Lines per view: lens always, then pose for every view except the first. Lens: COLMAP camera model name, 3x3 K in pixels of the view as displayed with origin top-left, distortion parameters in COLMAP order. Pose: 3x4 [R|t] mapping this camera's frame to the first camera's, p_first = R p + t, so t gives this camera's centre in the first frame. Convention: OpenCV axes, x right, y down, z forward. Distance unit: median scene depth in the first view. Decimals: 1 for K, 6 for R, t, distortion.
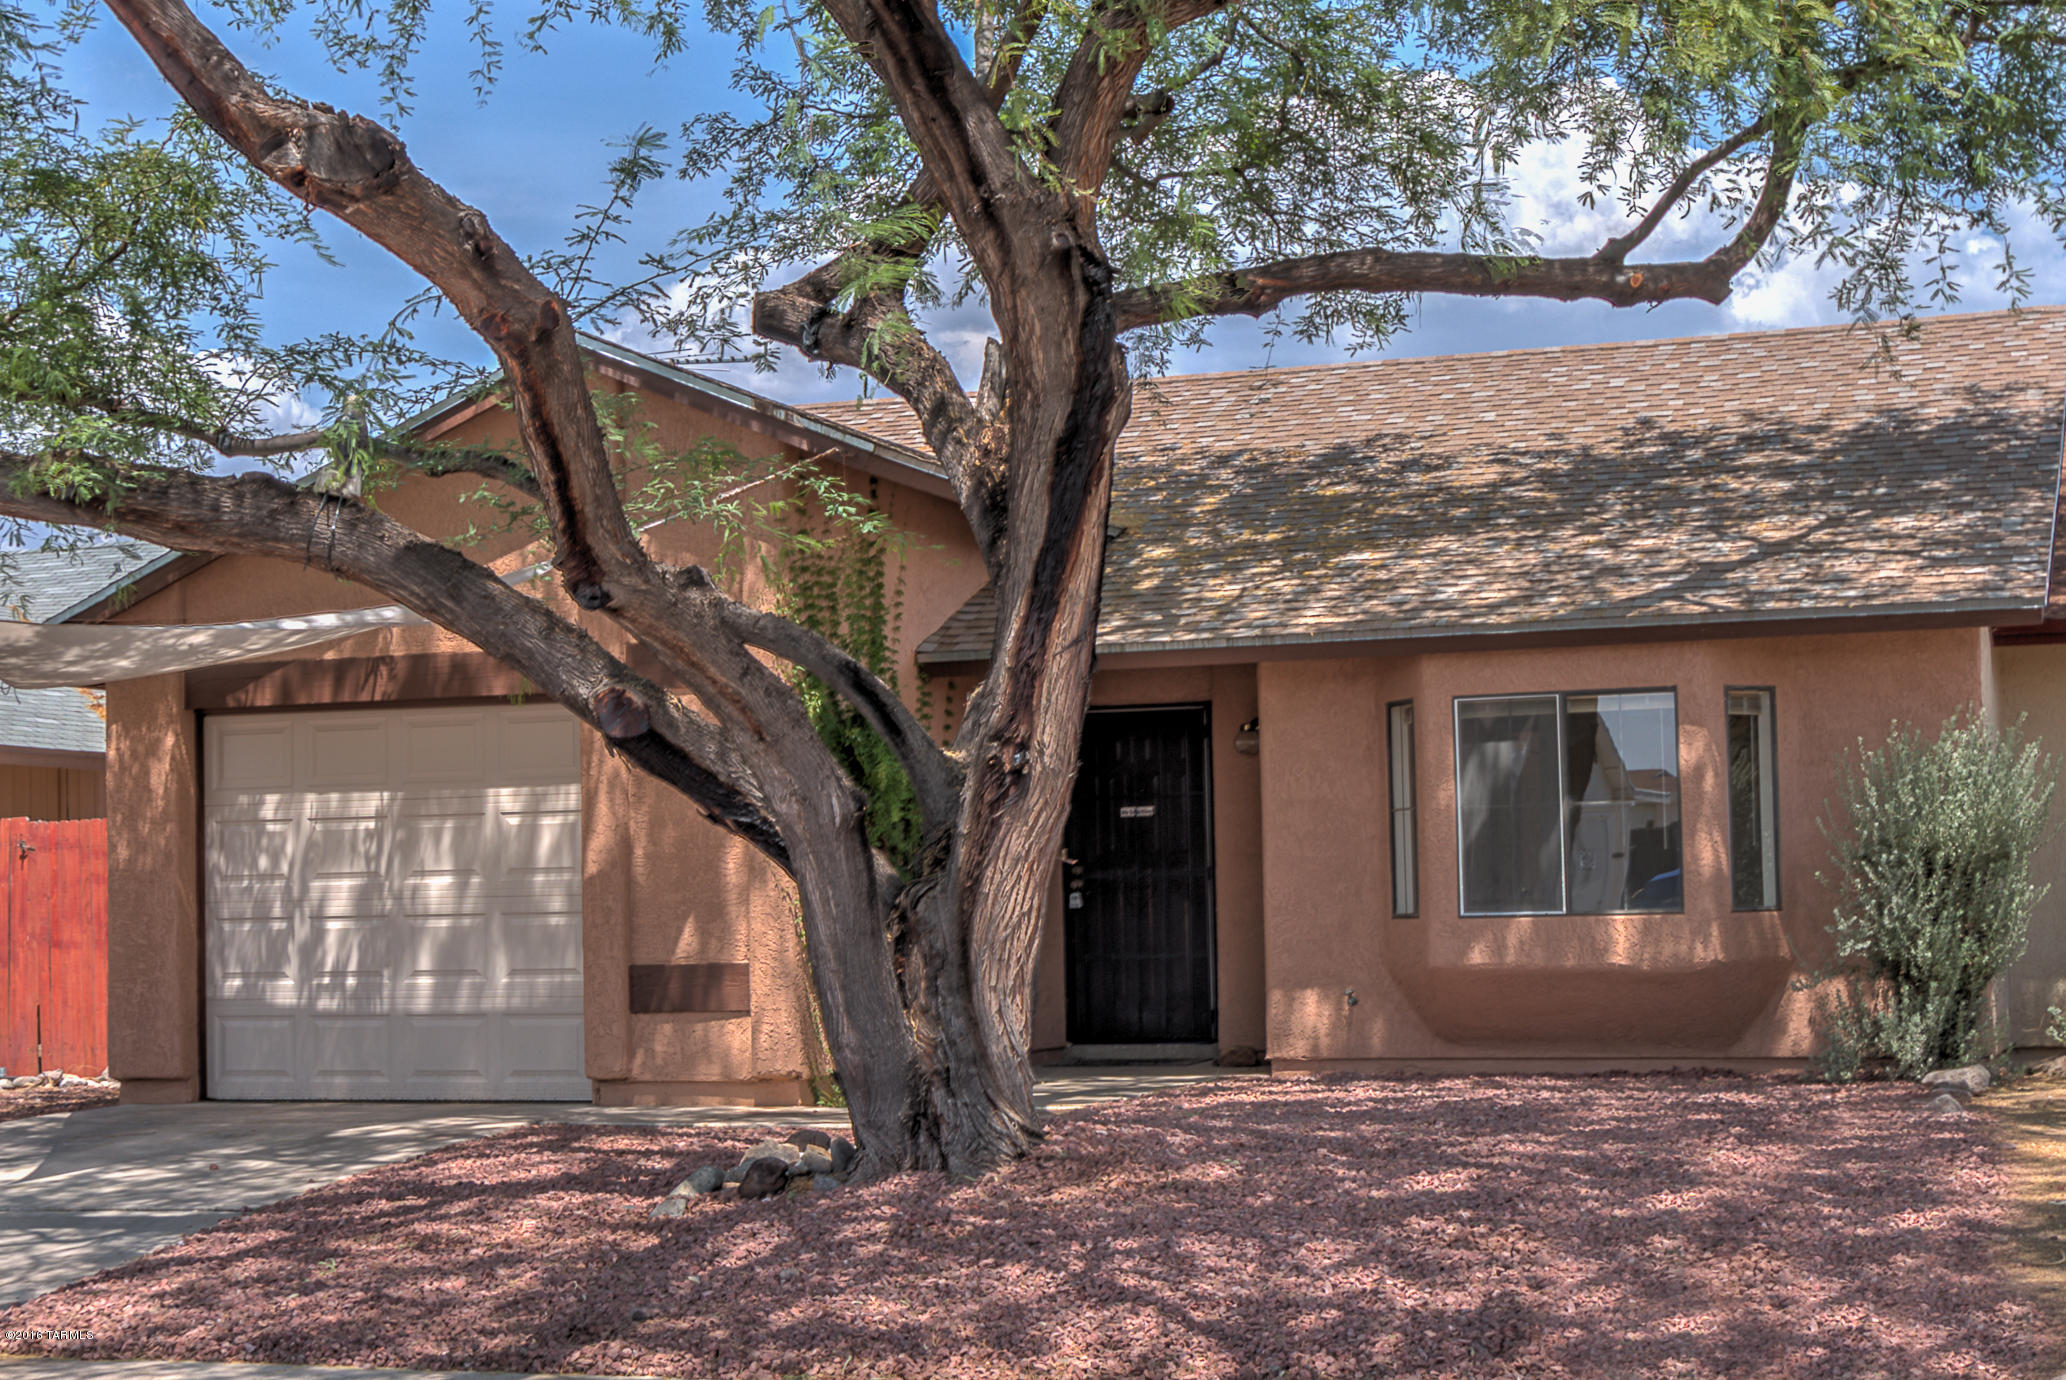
lens RADIAL K [[2161.4, 0, 1033.0], [0, 2161.4, 690.0], [0, 0, 1]] dist [-0.015686, -0.020230]
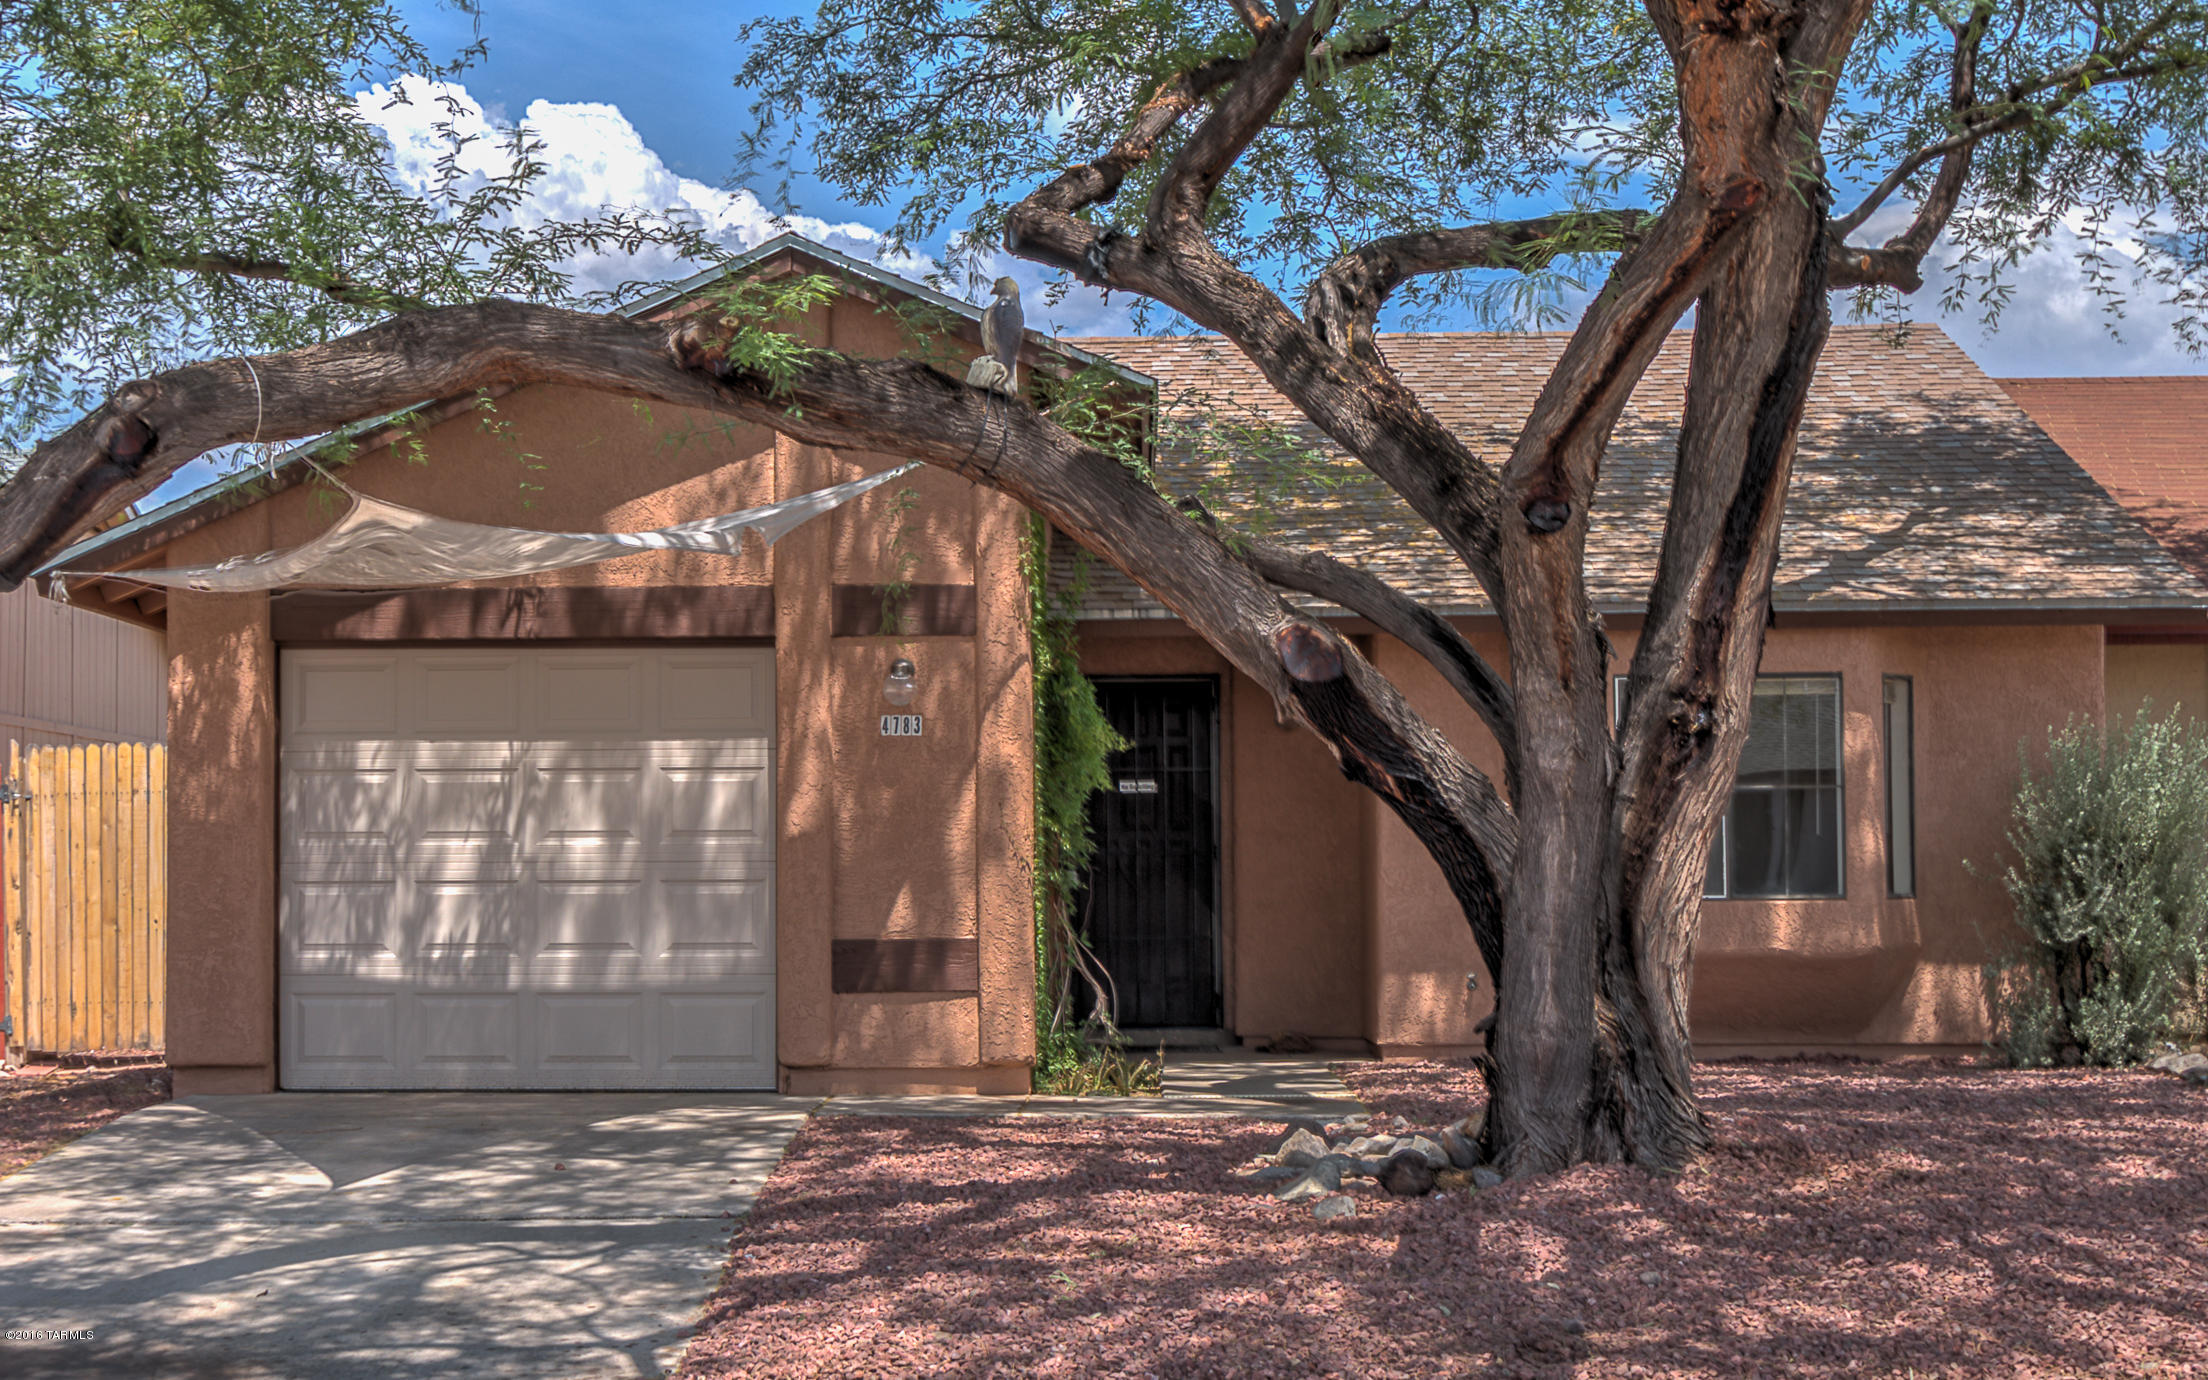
lens RADIAL K [[2213.4, 0, 1103.9], [0, 2213.4, 660.4], [0, 0, 1]] dist [-0.017796, -0.004036]
pose [[0.980748, 0.035408, 0.192041, -0.246879], [-0.034652, 0.999373, -0.007295, 0.012645], [-0.192179, 0.000500, 0.981360, 0.064540]]
